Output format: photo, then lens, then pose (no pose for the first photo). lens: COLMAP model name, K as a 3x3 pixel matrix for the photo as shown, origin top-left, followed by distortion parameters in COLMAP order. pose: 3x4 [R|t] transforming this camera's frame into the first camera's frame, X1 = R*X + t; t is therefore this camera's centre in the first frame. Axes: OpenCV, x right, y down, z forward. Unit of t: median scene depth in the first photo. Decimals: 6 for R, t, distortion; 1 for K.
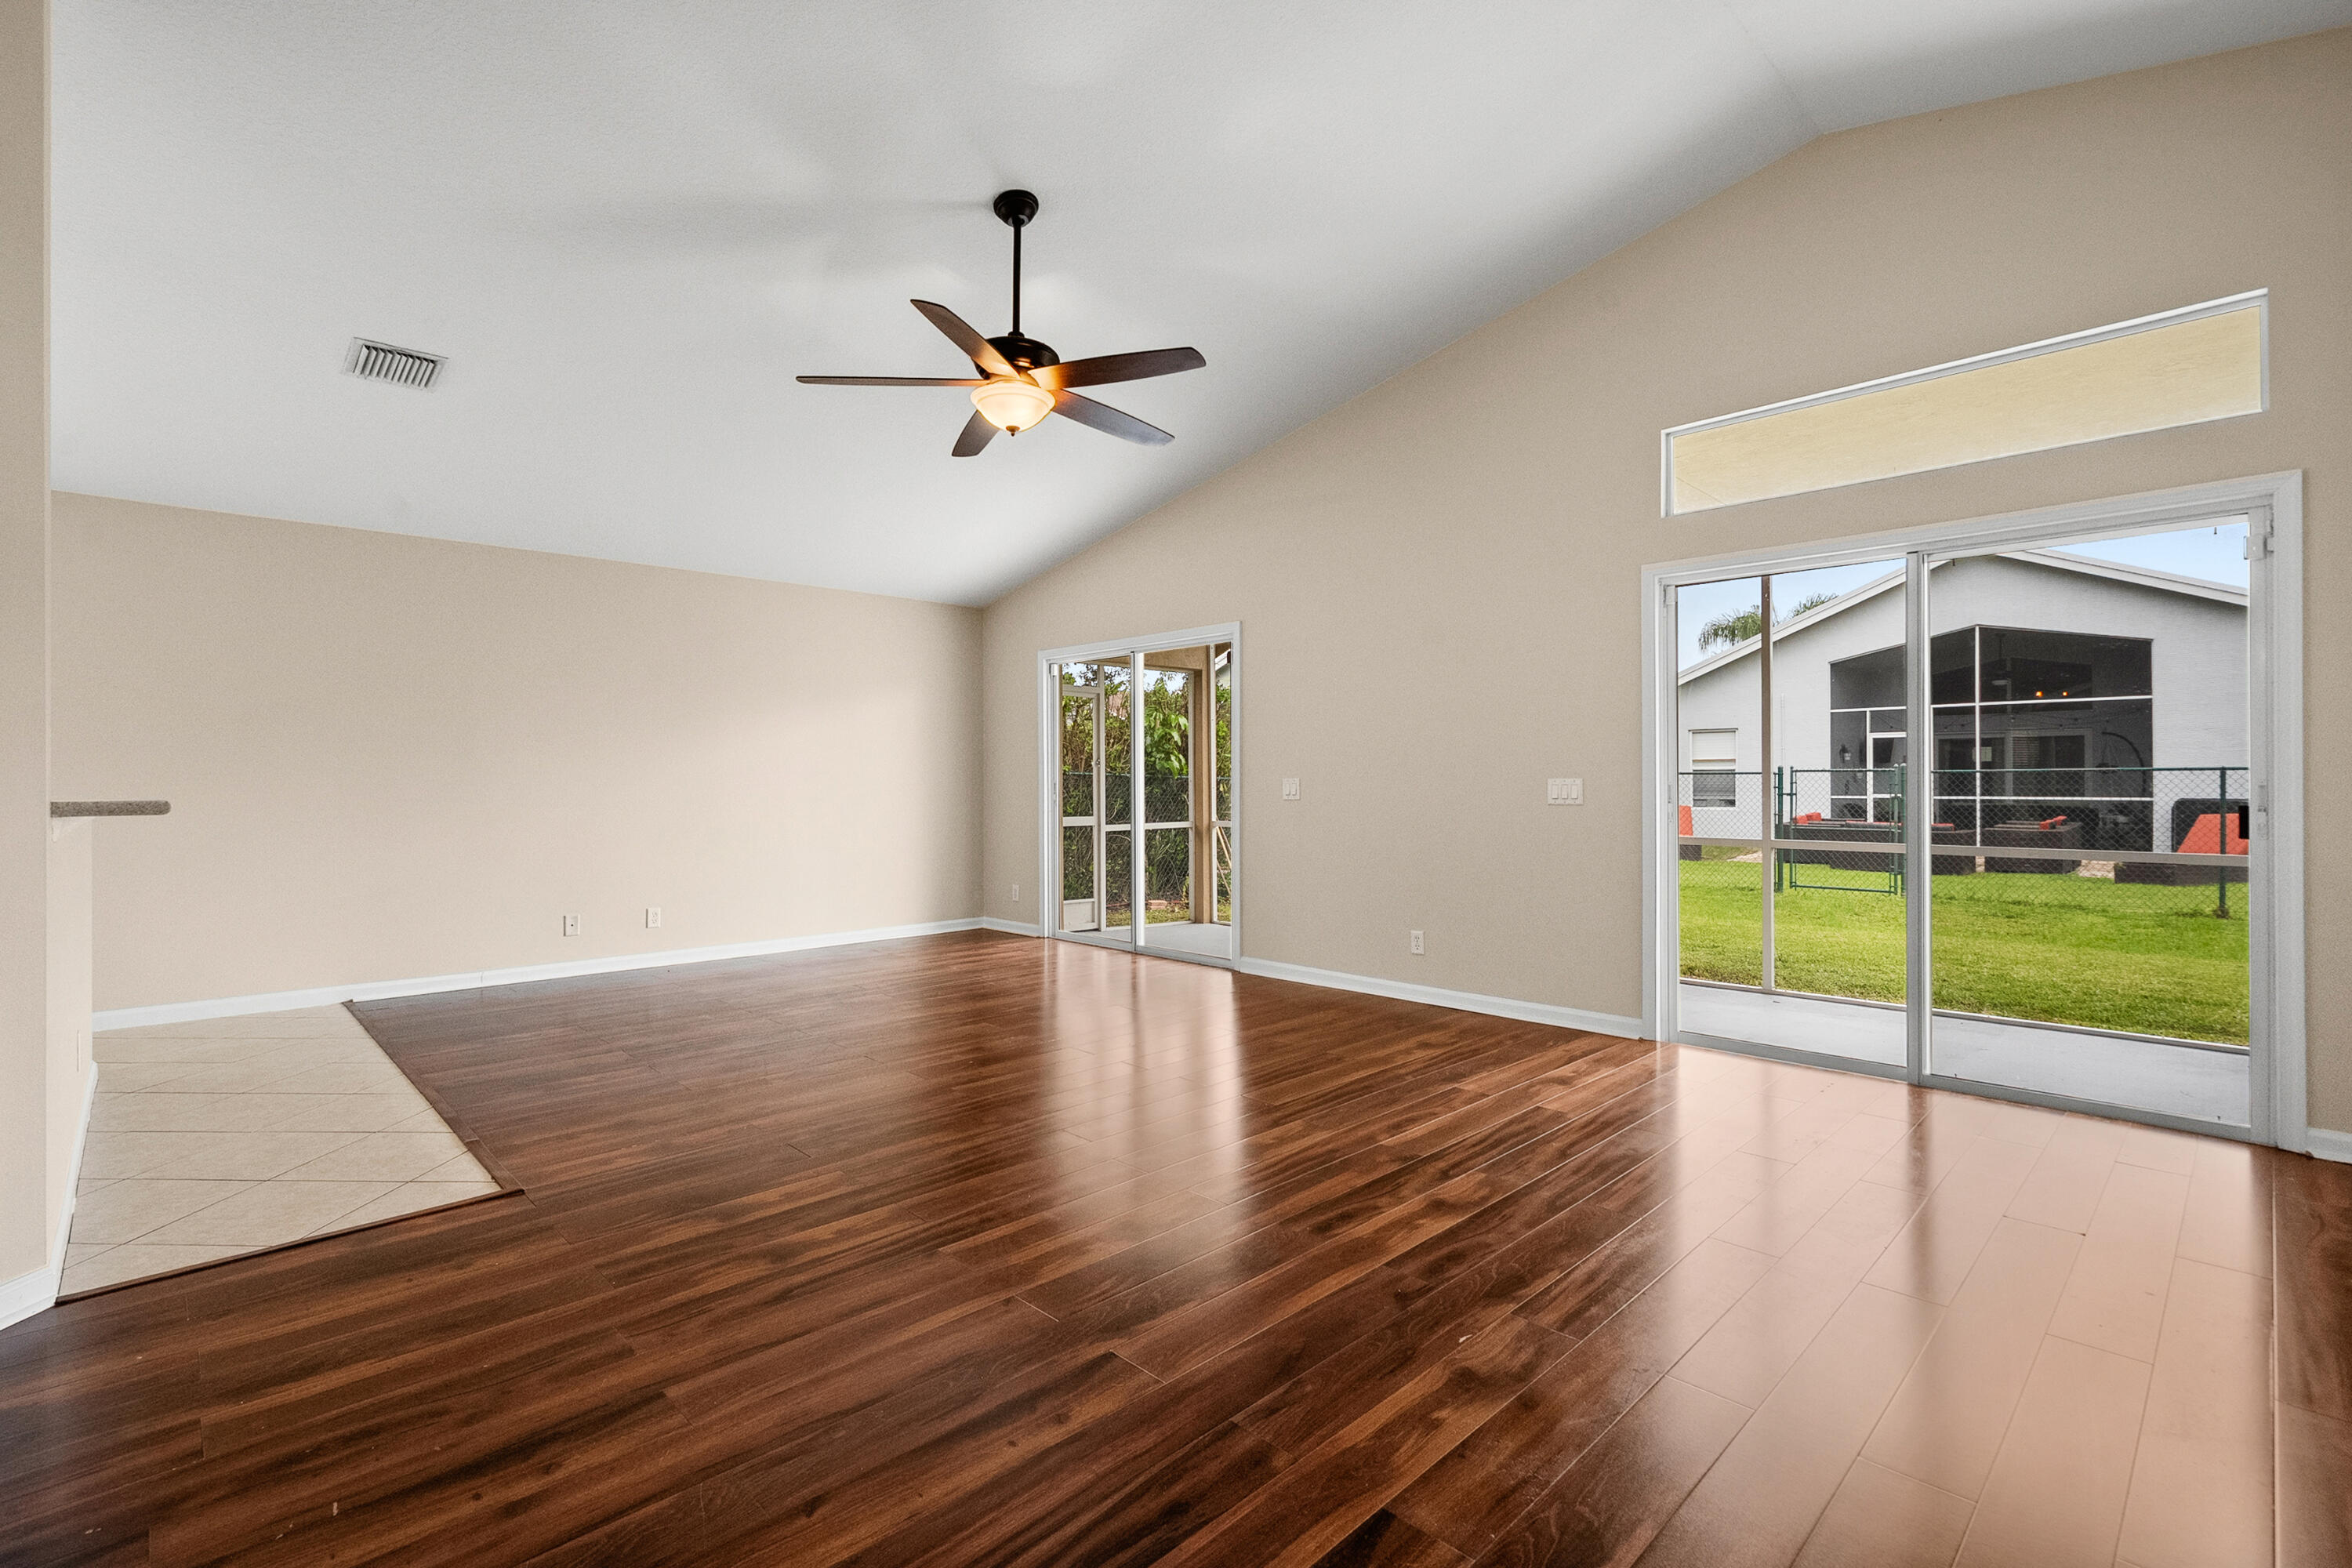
lens RADIAL K [[1080.5, 0, 1180.3], [0, 1080.5, 782.1], [0, 0, 1]] dist [0.000726, 0.000859]
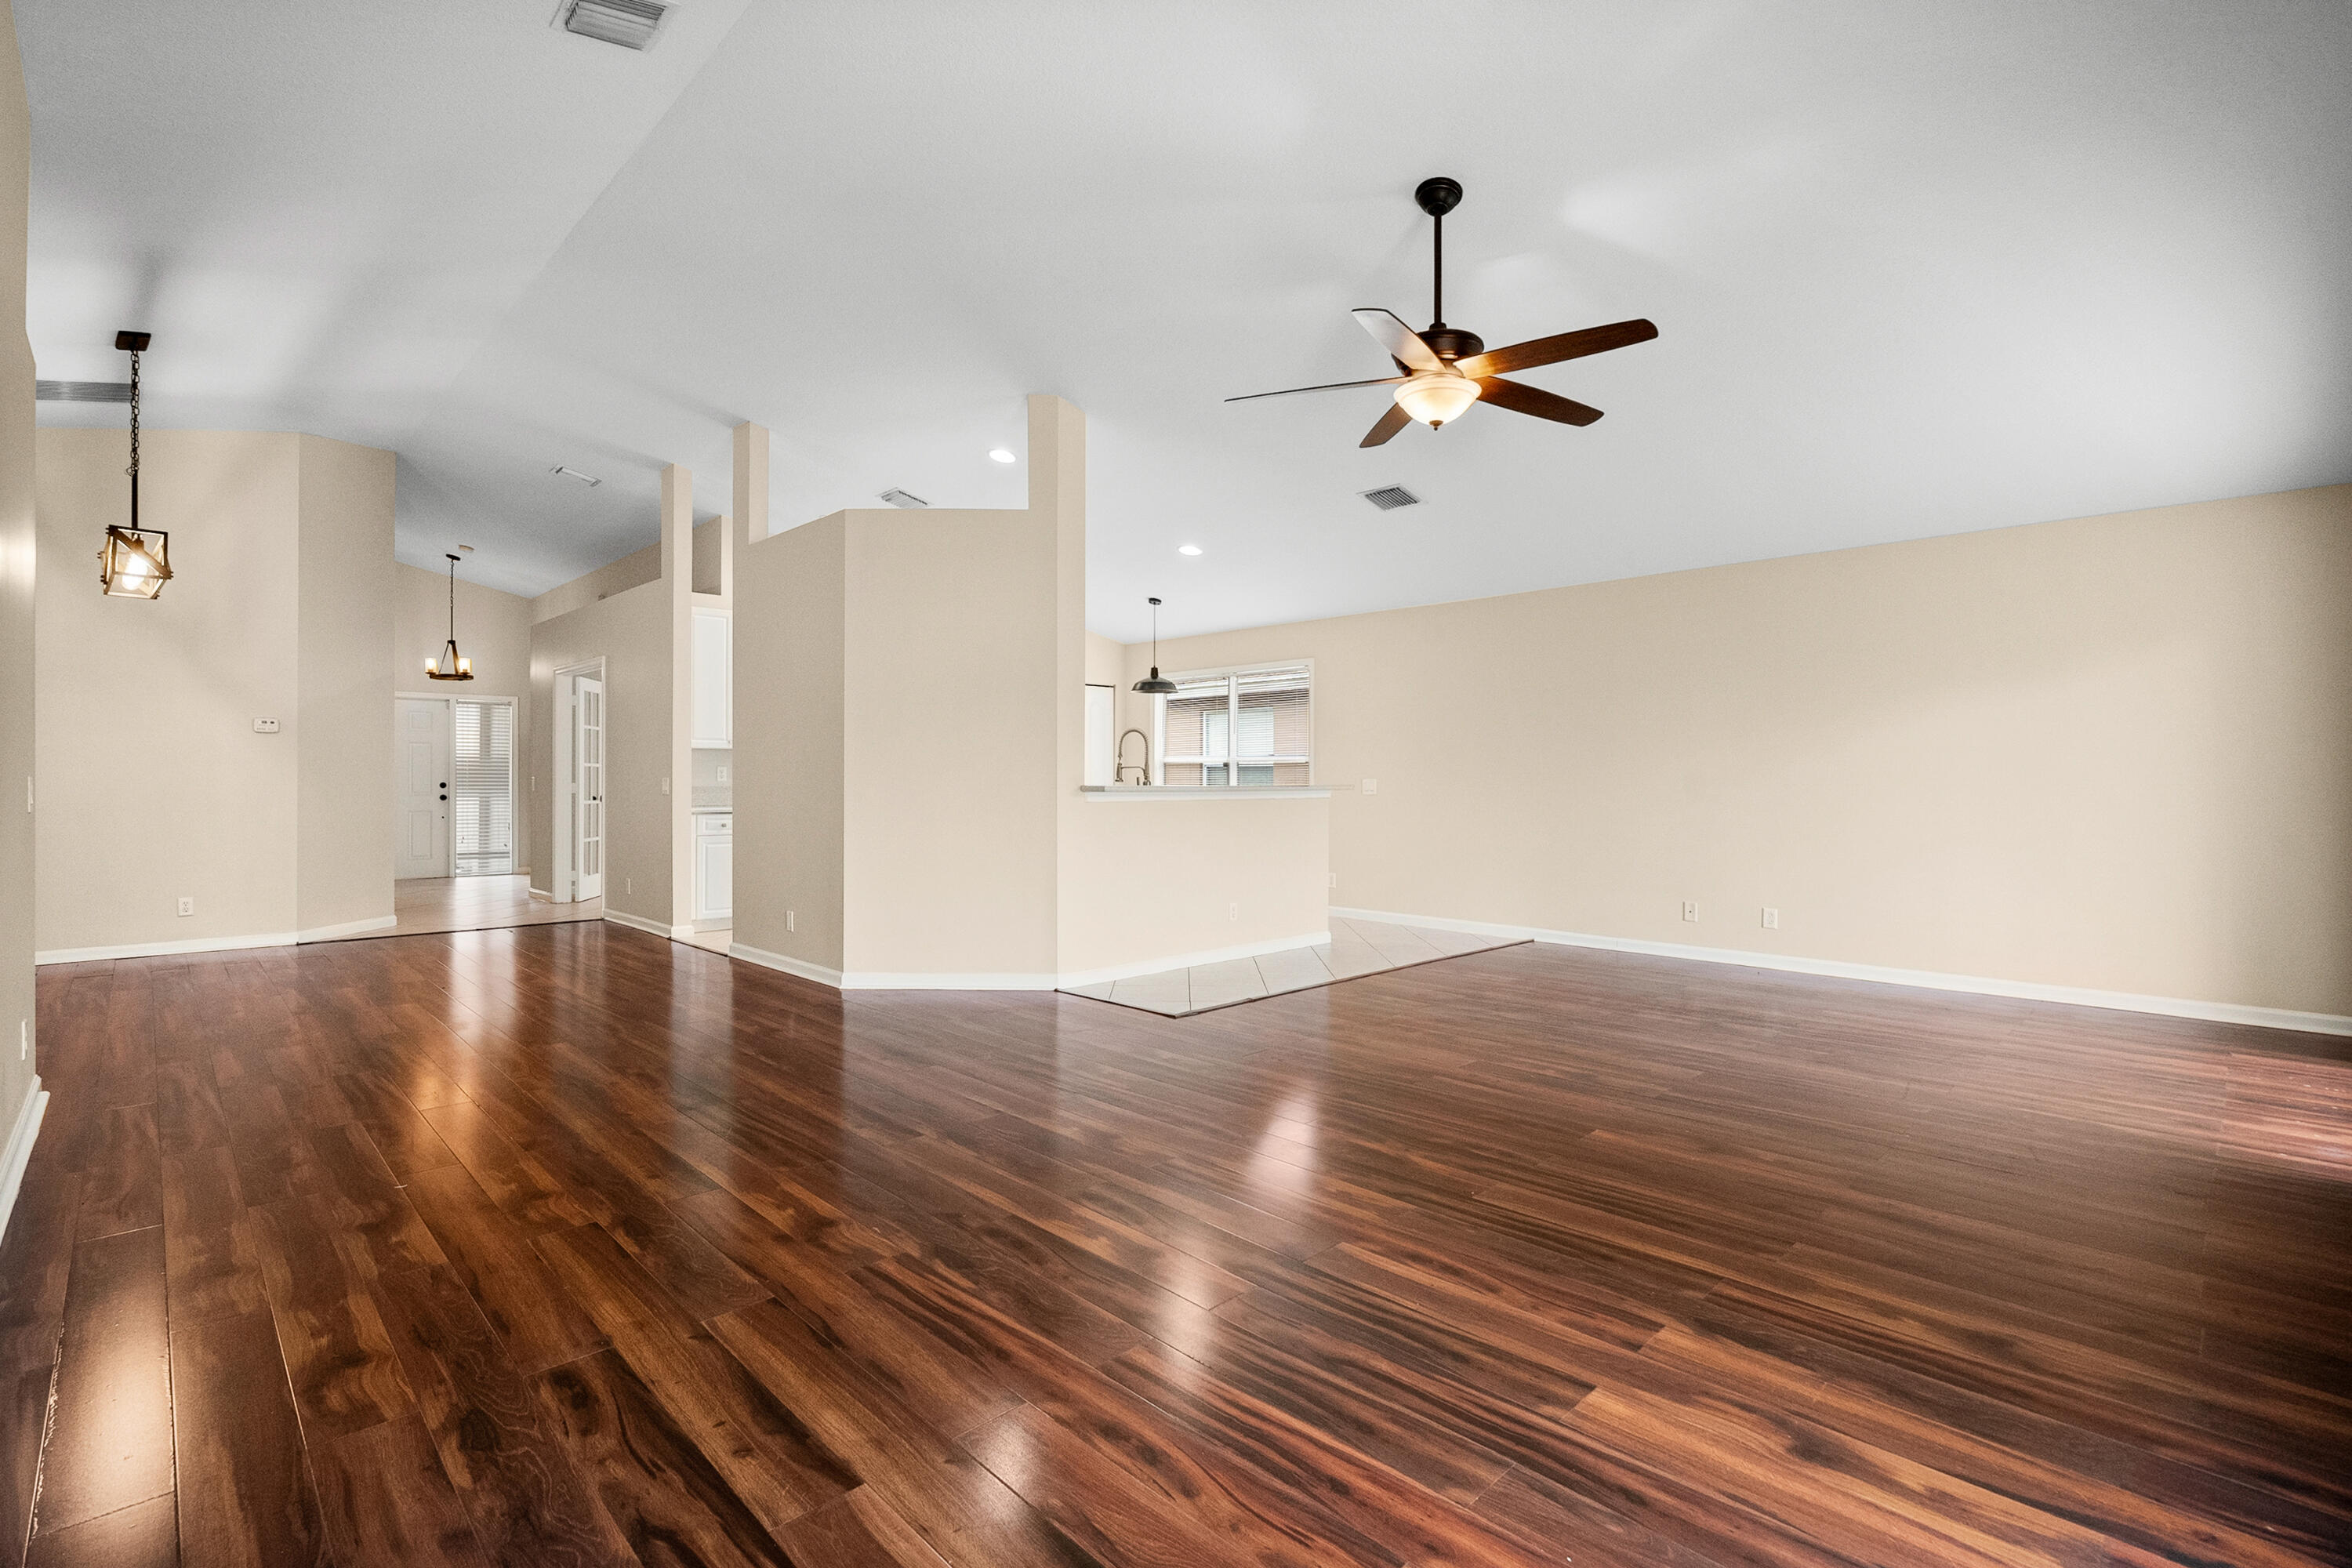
lens RADIAL K [[1080.5, 0, 1129.9], [0, 1080.5, 785.7], [0, 0, 1]] dist [0.000726, 0.000859]
pose [[-0.041502, 0.008044, -0.999106, 0.786820], [-0.002816, 0.999963, 0.008168, -0.002058], [0.999134, 0.003153, -0.041477, 0.710612]]
